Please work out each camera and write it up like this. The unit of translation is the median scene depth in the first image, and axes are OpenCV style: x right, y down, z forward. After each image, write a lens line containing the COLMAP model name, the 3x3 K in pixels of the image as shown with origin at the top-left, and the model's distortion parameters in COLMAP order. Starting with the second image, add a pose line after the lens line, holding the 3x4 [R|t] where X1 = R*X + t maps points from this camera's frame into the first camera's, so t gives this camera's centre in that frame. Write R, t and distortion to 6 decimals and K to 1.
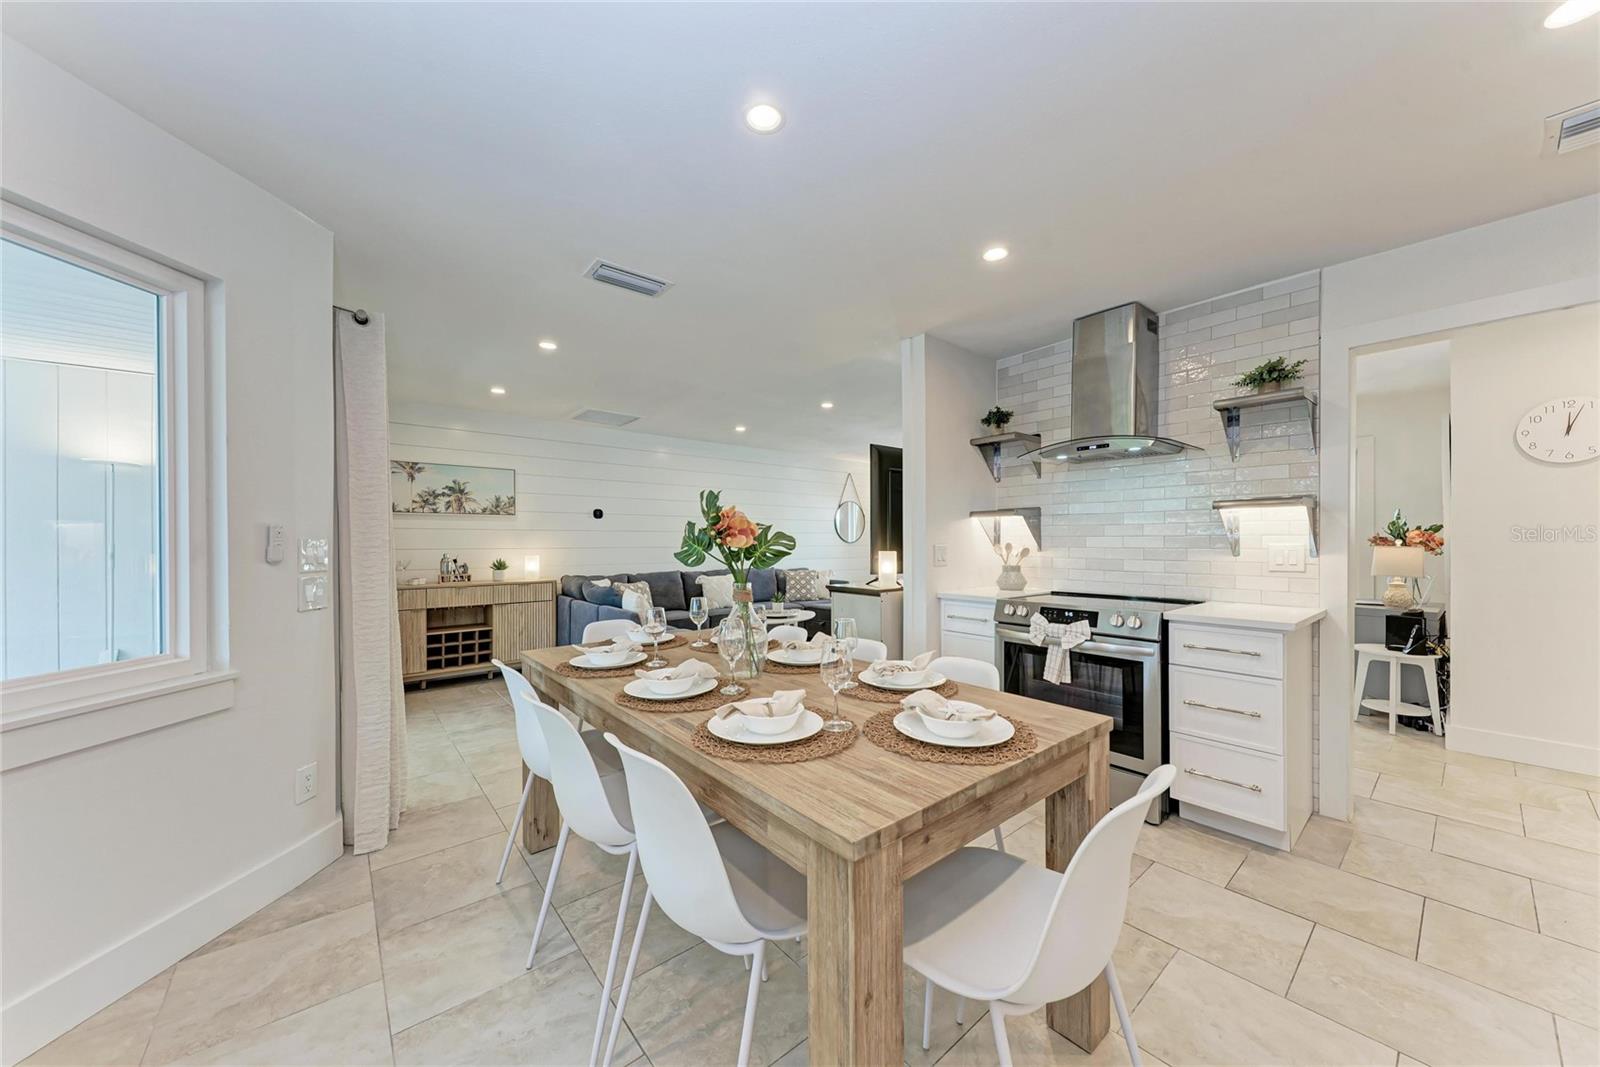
lens RADIAL K [[572.4, 0, 801.5], [0, 572.4, 539.8], [0, 0, 1]] dist [0.000355, -0.000004]
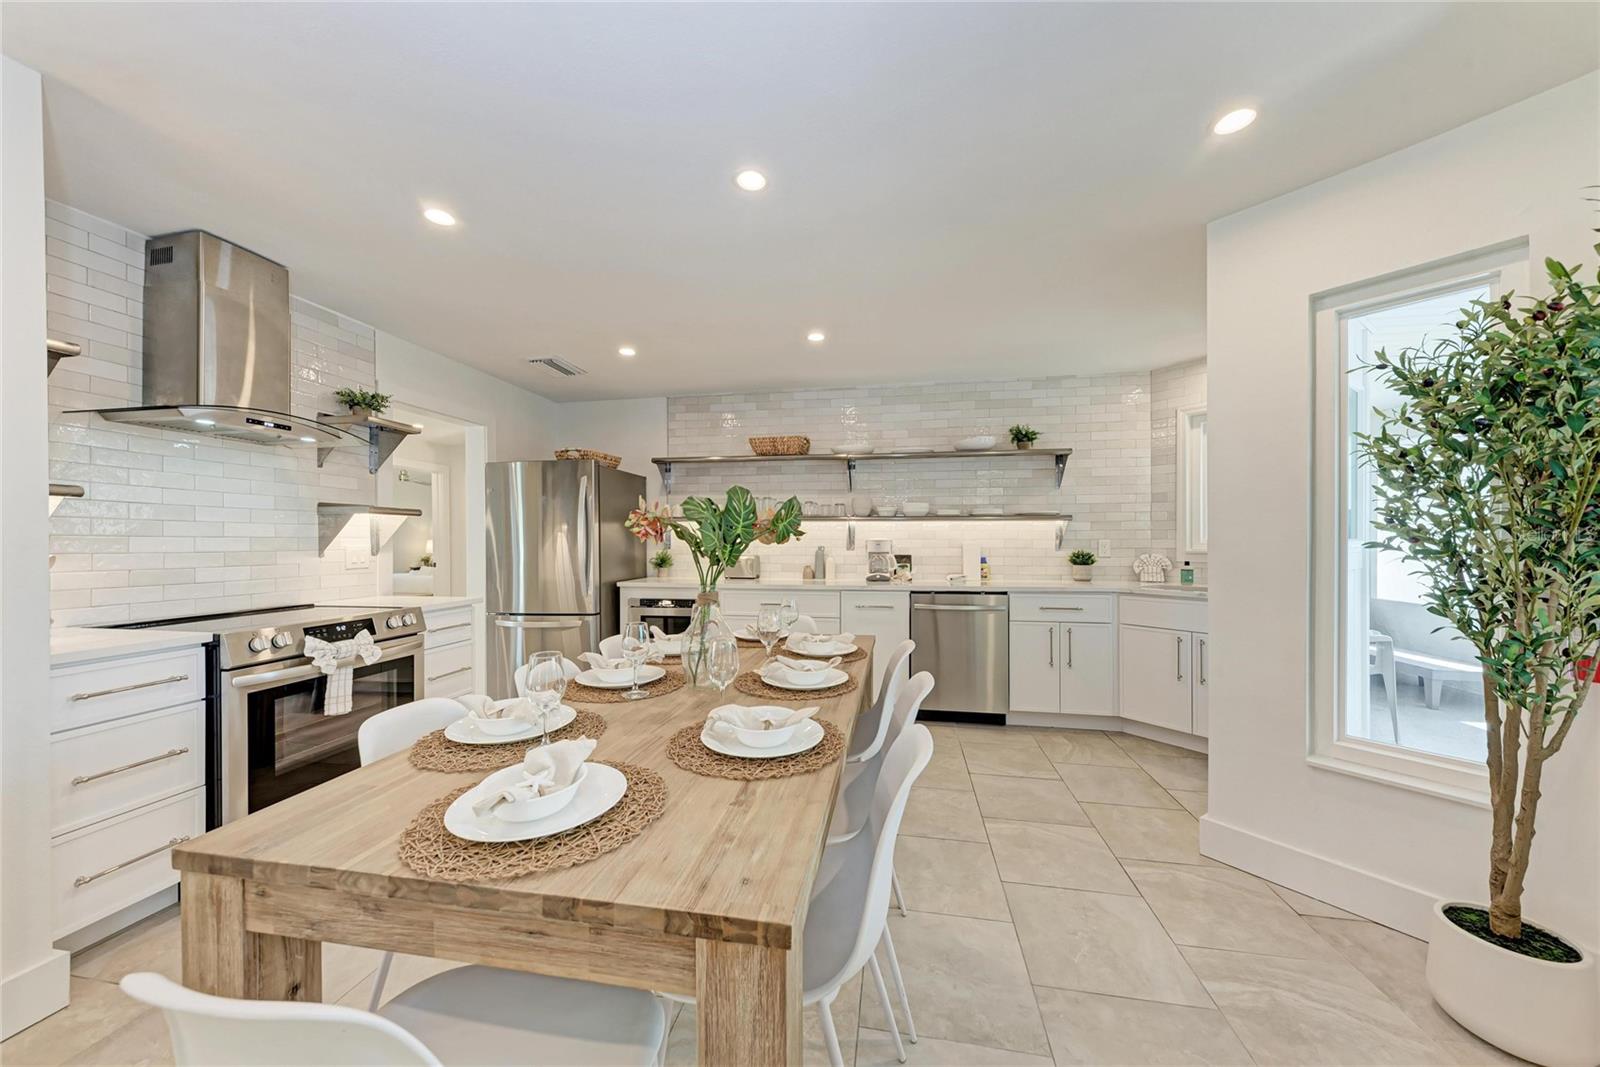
lens RADIAL K [[531.8, 0, 799.8], [0, 531.8, 539.8], [0, 0, 1]] dist [0.000399, 0.000001]
pose [[-0.642077, 0.005481, 0.766620, -0.554226], [0.007629, 0.999971, -0.000759, 0.004906], [-0.766602, 0.005361, -0.642100, 0.959084]]
